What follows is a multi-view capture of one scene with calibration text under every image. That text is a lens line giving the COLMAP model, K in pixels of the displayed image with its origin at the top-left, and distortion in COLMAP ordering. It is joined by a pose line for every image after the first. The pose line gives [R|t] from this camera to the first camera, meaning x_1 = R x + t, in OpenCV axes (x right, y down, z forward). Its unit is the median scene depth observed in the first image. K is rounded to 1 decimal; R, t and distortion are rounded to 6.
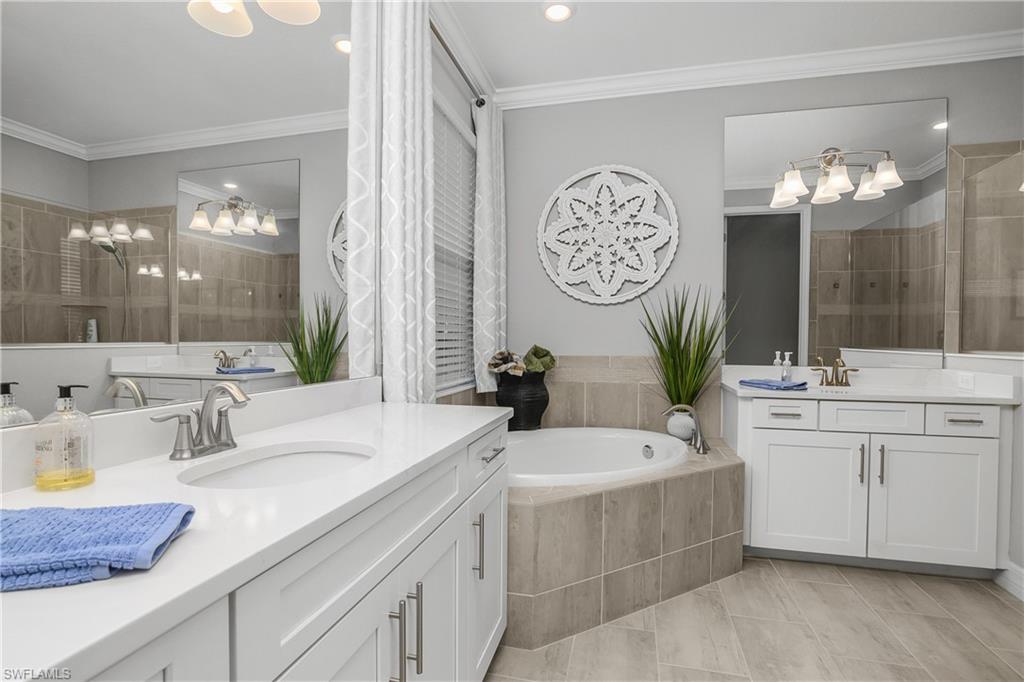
lens RADIAL K [[510.4, 0, 509.2], [0, 510.4, 348.5], [0, 0, 1]] dist [-0.024942, 0.005717]
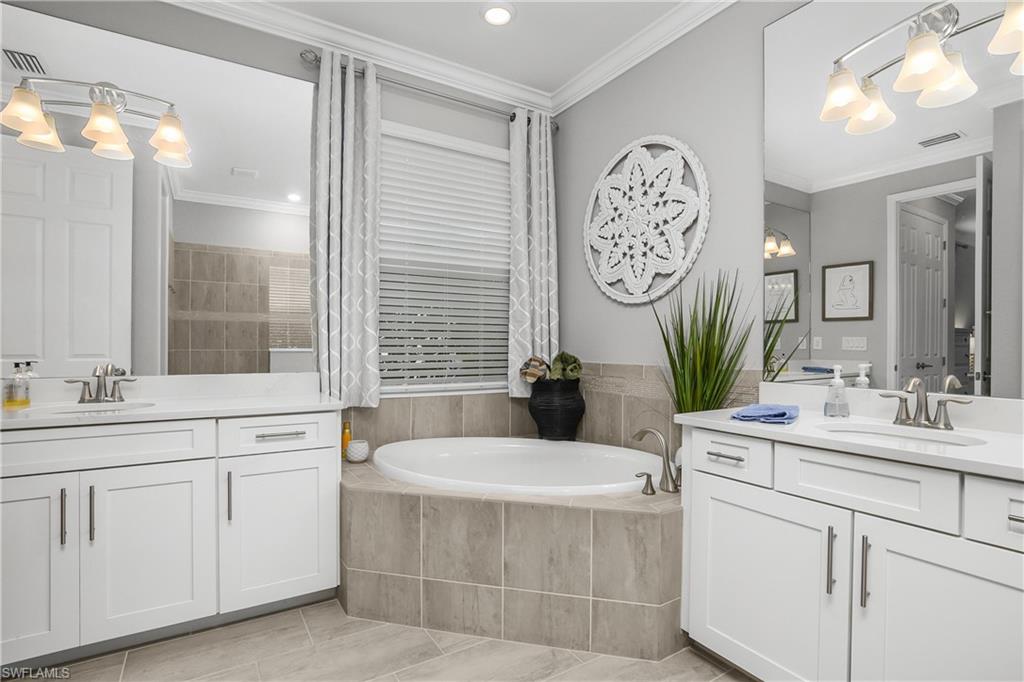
lens RADIAL K [[510.4, 0, 495.9], [0, 510.4, 346.4], [0, 0, 1]] dist [-0.024942, 0.005717]
pose [[0.704765, -0.000629, -0.709441, 0.632456], [-0.014375, 0.999782, -0.015167, -0.000239], [0.709295, 0.020888, 0.704602, 0.243014]]
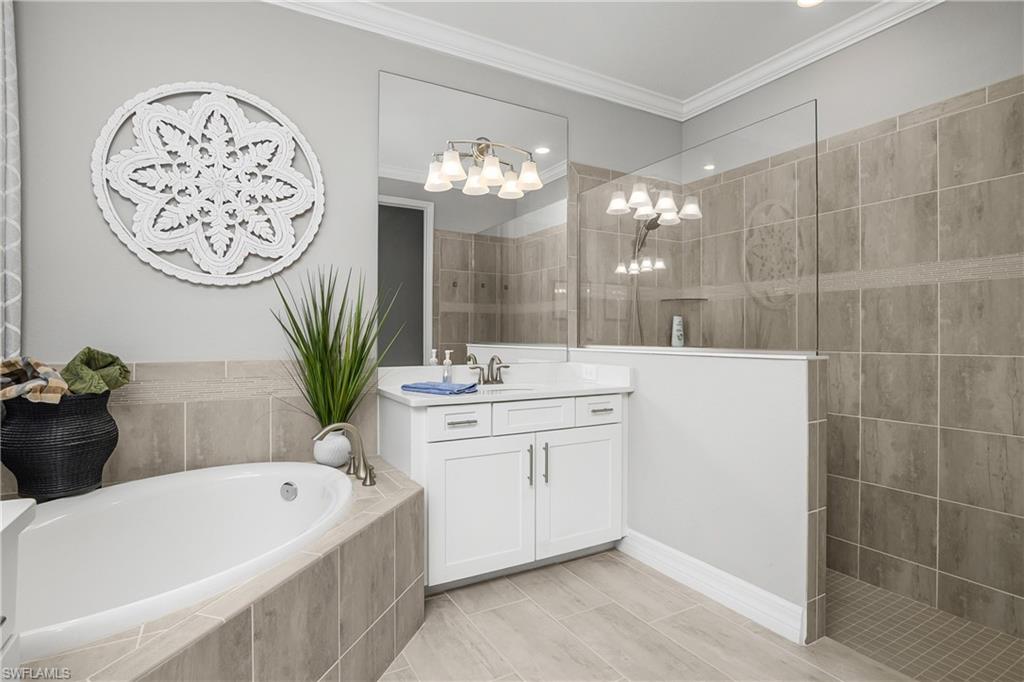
lens RADIAL K [[510.4, 0, 512.7], [0, 510.4, 336.4], [0, 0, 1]] dist [-0.024942, 0.005717]
pose [[0.723483, -0.004883, 0.690325, 0.004906], [0.016817, 0.999803, -0.010554, -0.005331], [-0.690137, 0.019245, 0.723422, 0.239576]]
